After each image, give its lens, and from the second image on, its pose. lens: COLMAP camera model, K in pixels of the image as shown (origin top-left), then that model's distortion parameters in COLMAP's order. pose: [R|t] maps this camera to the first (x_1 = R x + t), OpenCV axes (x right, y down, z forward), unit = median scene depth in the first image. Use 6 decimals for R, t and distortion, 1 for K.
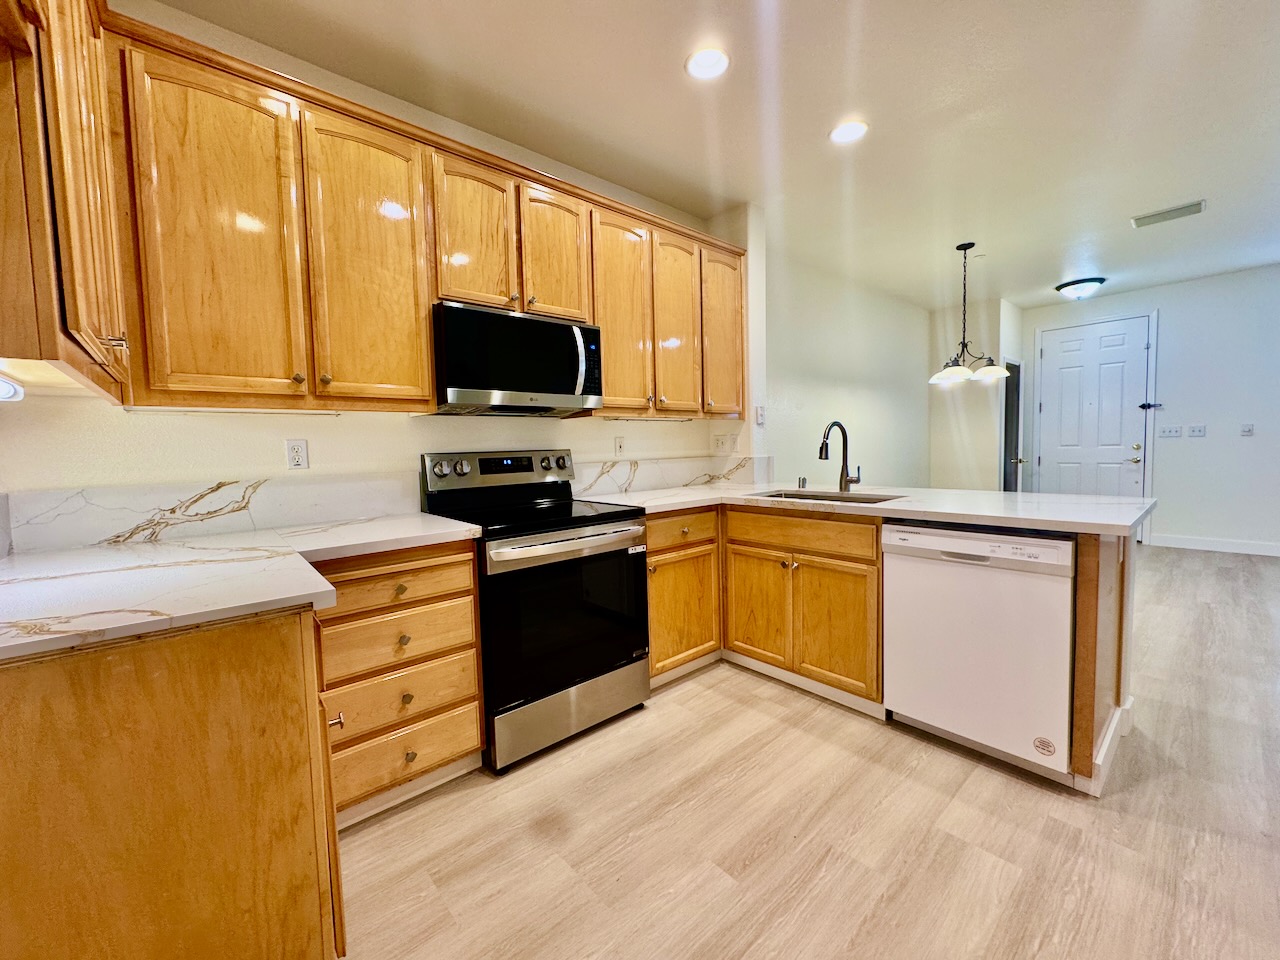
lens RADIAL K [[509.1, 0, 640.0], [0, 509.1, 480.0], [0, 0, 1]] dist [-0.013729, 0.000180]
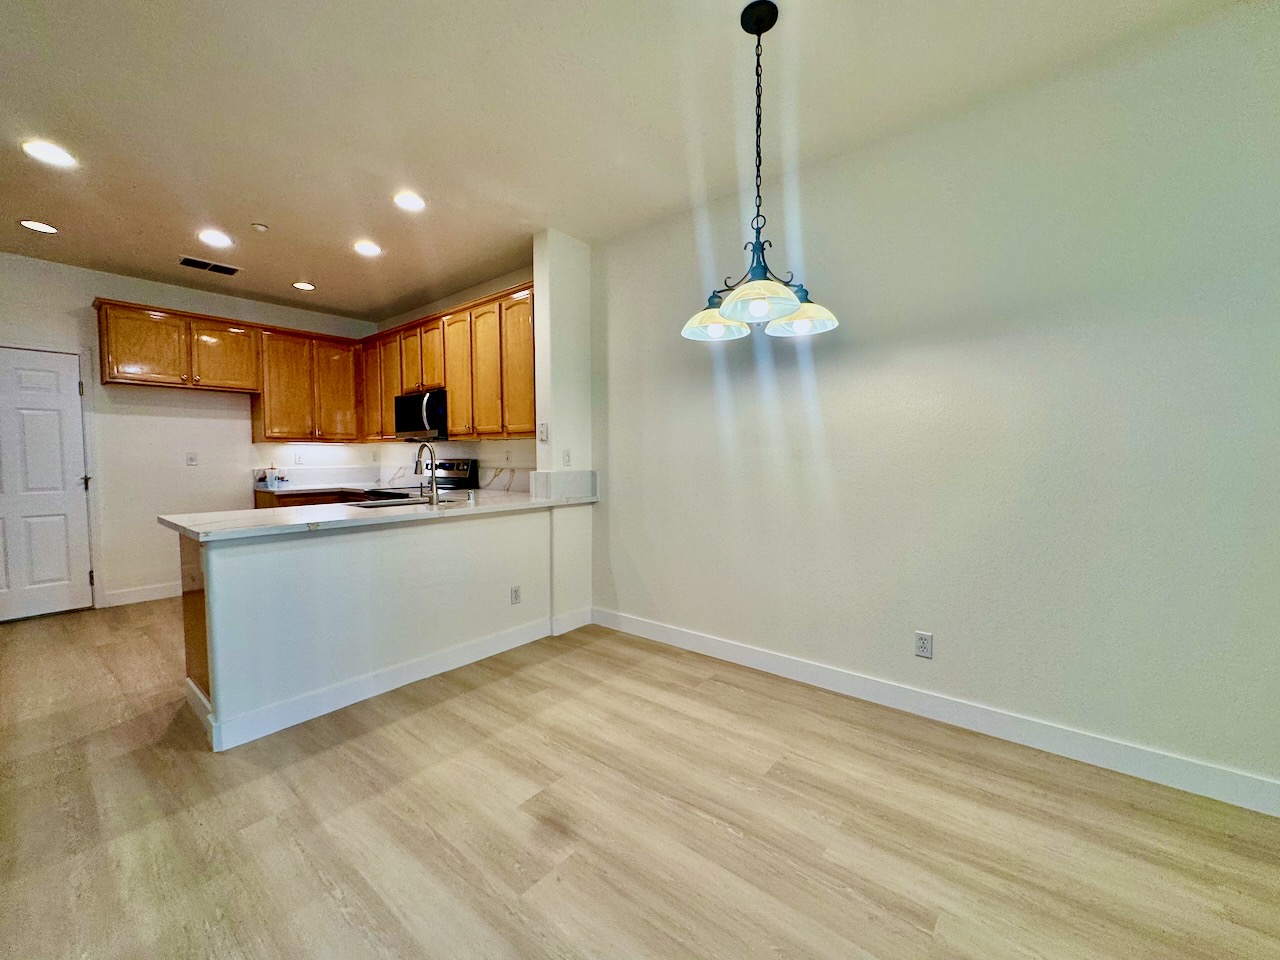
lens RADIAL K [[509.1, 0, 640.0], [0, 509.1, 480.0], [0, 0, 1]] dist [-0.013729, 0.000180]
pose [[0.179161, 0.074008, -0.981032, 1.475371], [-0.066050, 0.995822, 0.063061, -0.123202], [0.981600, 0.053499, 0.183300, 1.148011]]
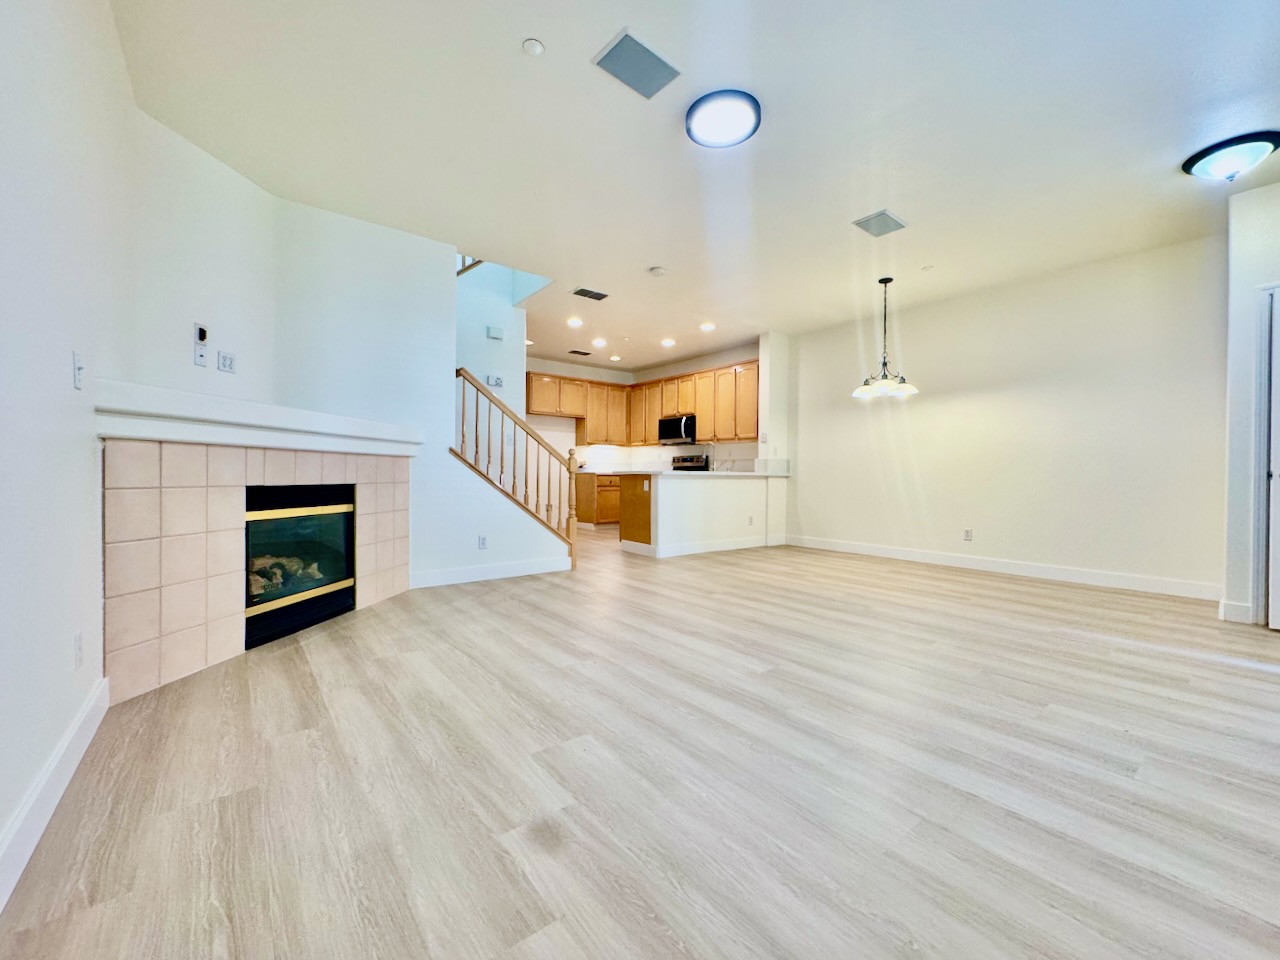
lens RADIAL K [[509.1, 0, 640.0], [0, 509.1, 480.0], [0, 0, 1]] dist [-0.013729, 0.000180]
pose [[-0.050632, 0.039716, -0.997927, 2.536502], [-0.076834, 0.996093, 0.043542, -0.015048], [0.995757, 0.078879, -0.047382, 0.718583]]
